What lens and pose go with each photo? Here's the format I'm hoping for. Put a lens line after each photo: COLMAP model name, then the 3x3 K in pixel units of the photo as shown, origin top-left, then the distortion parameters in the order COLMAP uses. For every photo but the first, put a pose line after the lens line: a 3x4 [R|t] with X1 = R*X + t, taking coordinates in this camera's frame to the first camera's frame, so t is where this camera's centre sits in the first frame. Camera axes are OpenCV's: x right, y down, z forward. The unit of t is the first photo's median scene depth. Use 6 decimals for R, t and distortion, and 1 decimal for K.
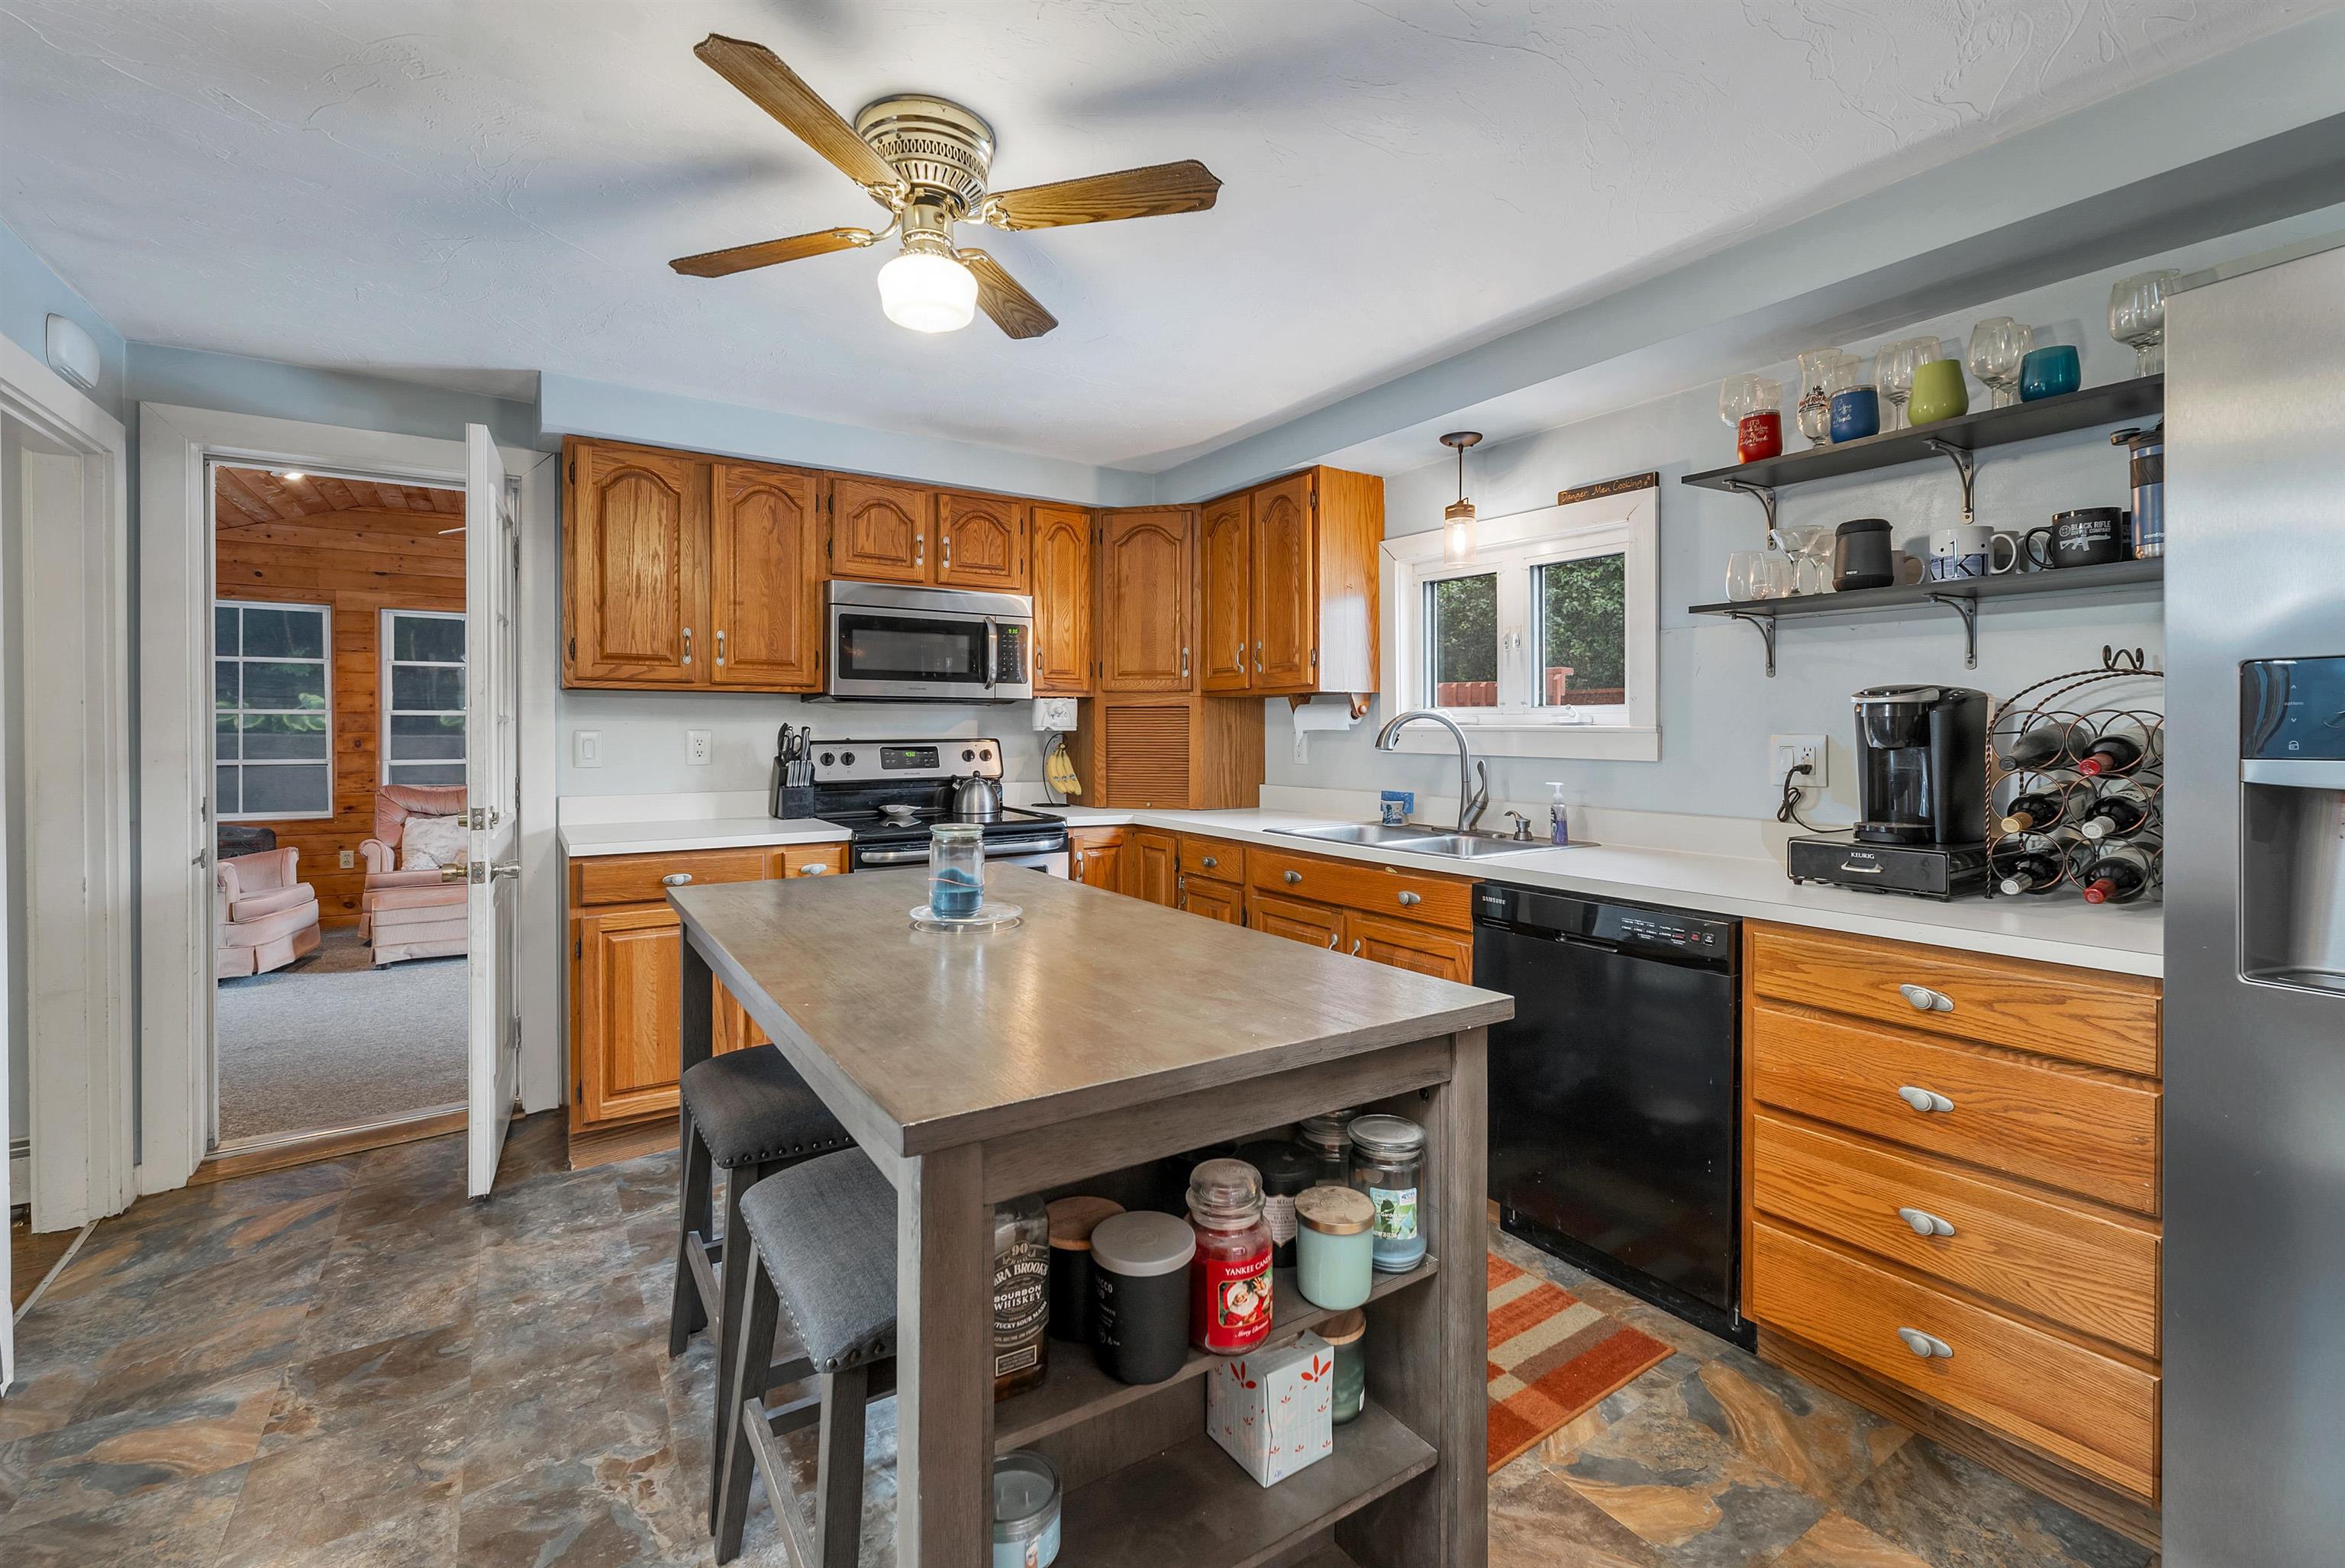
lens RADIAL K [[1023.9, 0, 1172.1], [0, 1023.9, 726.6], [0, 0, 1]] dist [0.001606, -0.000117]
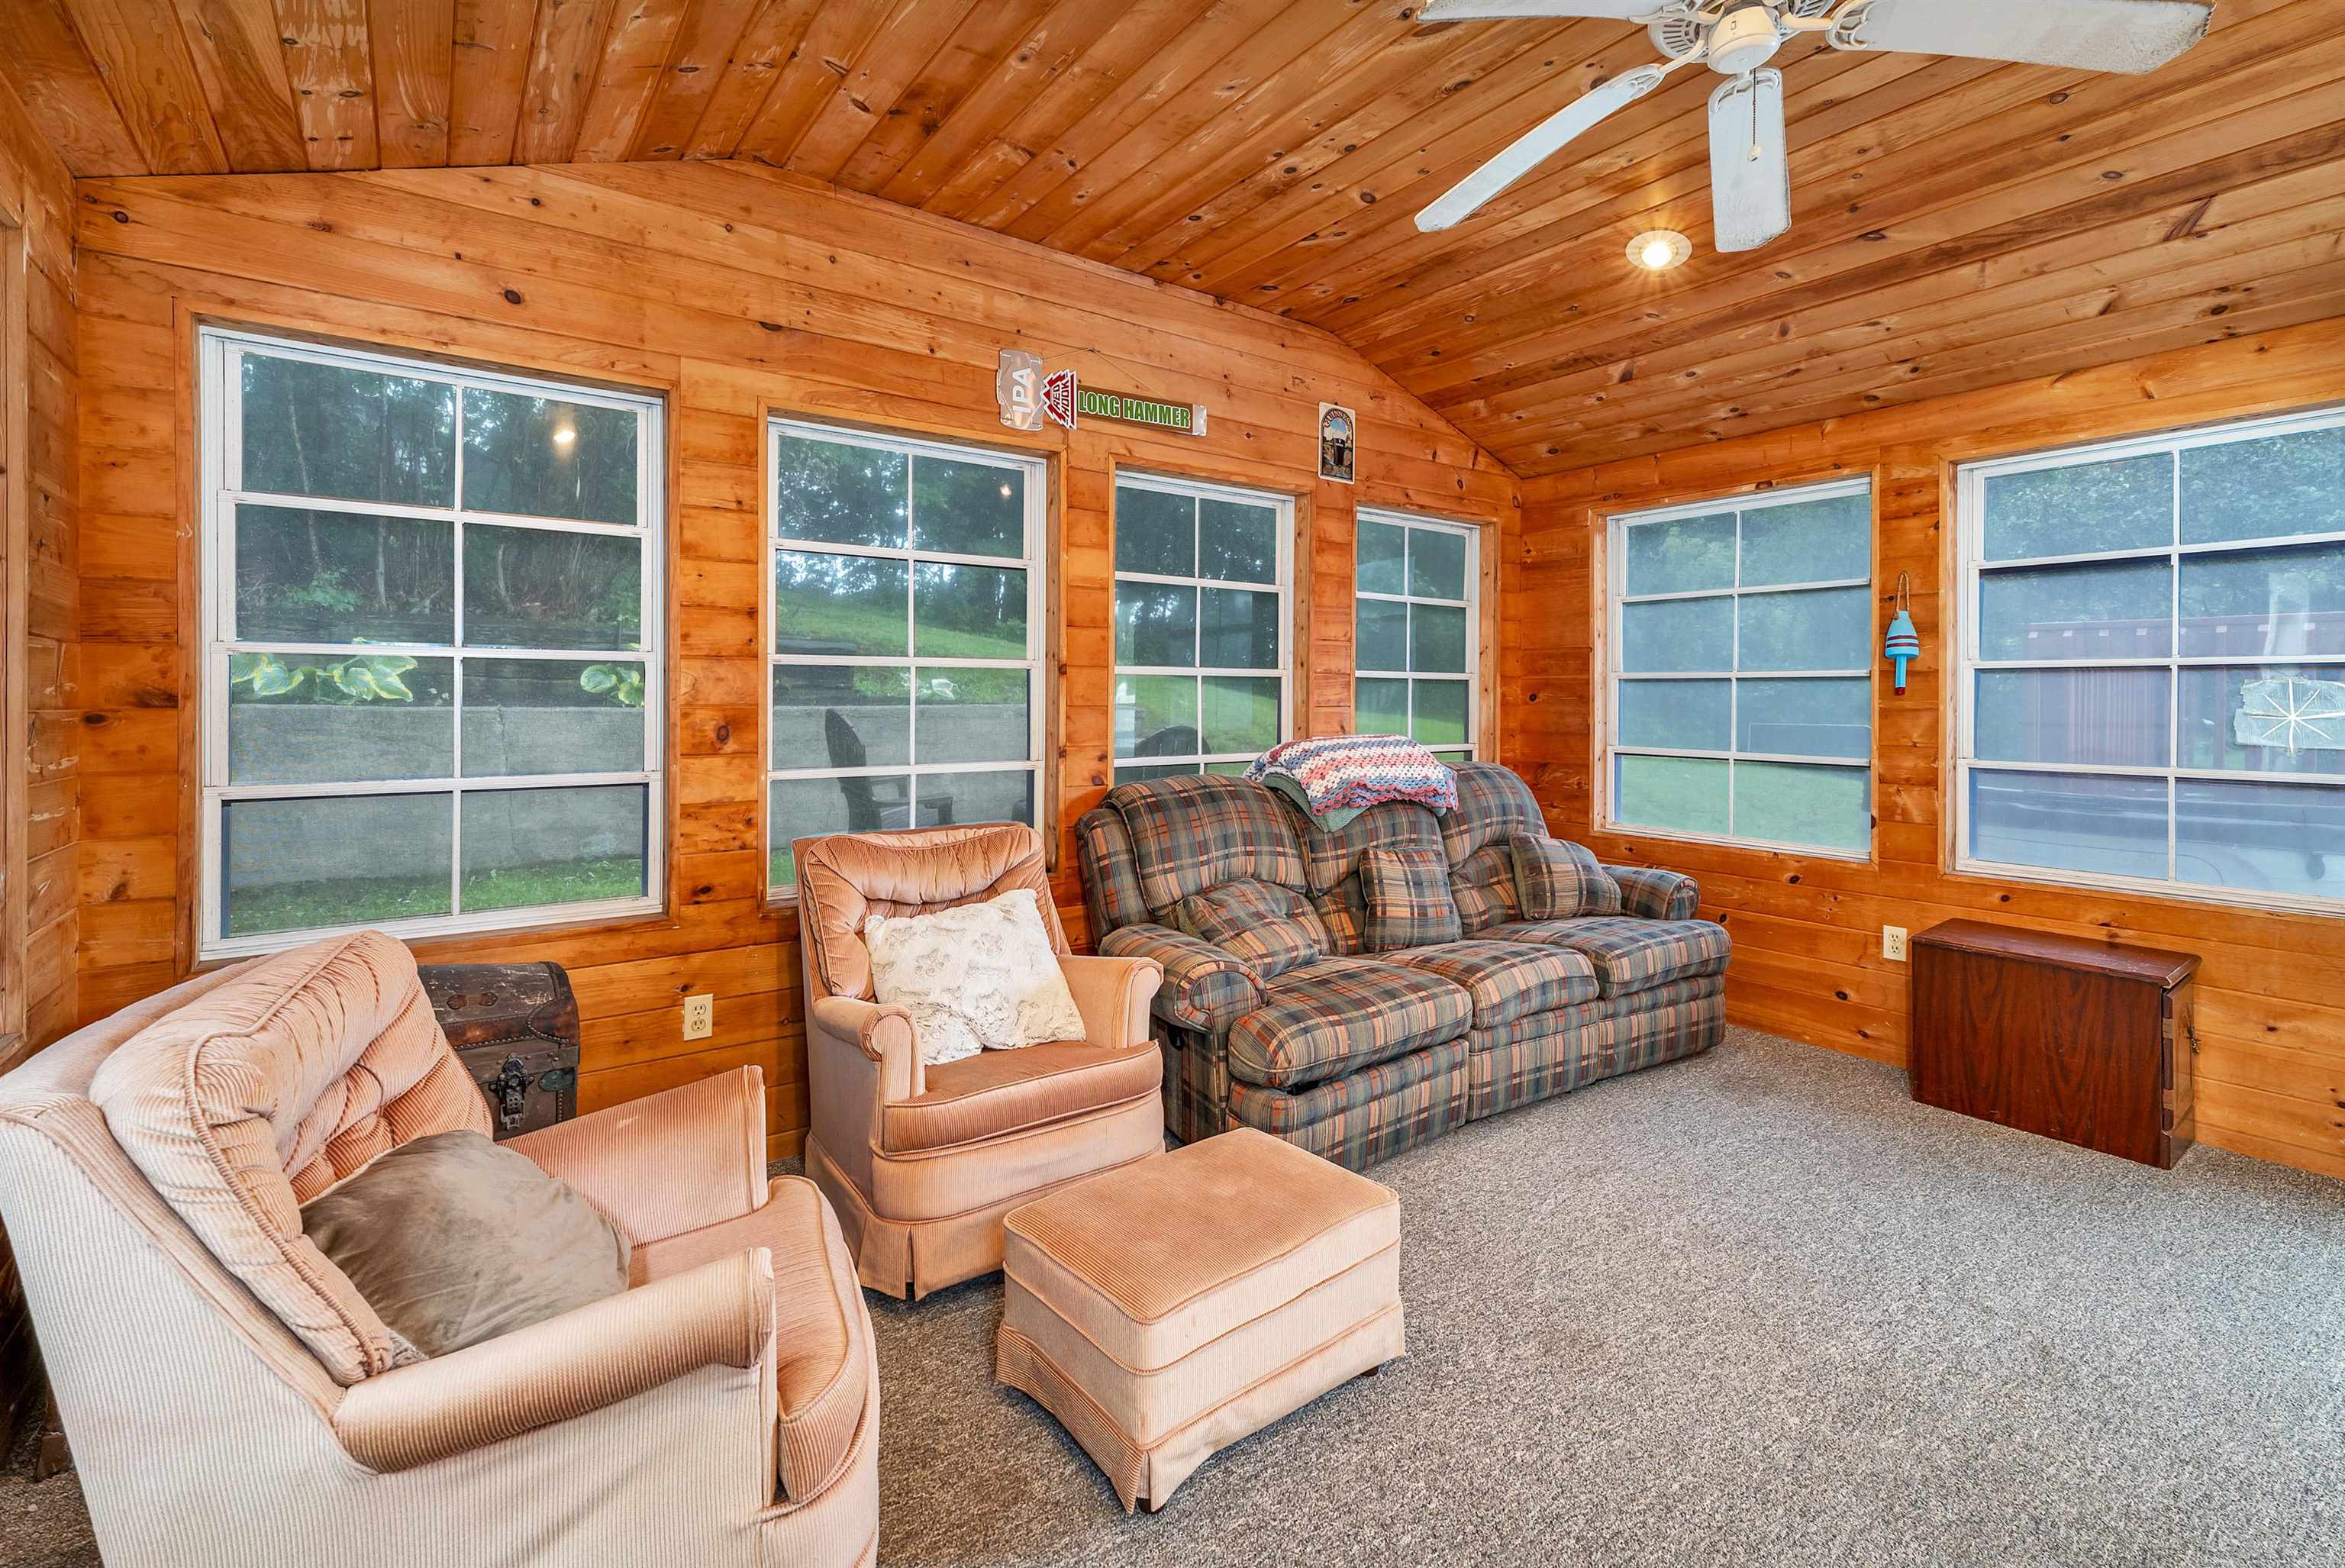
lens RADIAL K [[1023.9, 0, 1134.9], [0, 1023.9, 684.6], [0, 0, 1]] dist [0.001606, -0.000117]
pose [[0.998852, 0.004040, 0.047727, -0.650114], [-0.003961, 0.999991, -0.001737, -0.002410], [-0.047734, 0.001546, 0.998859, 0.580910]]
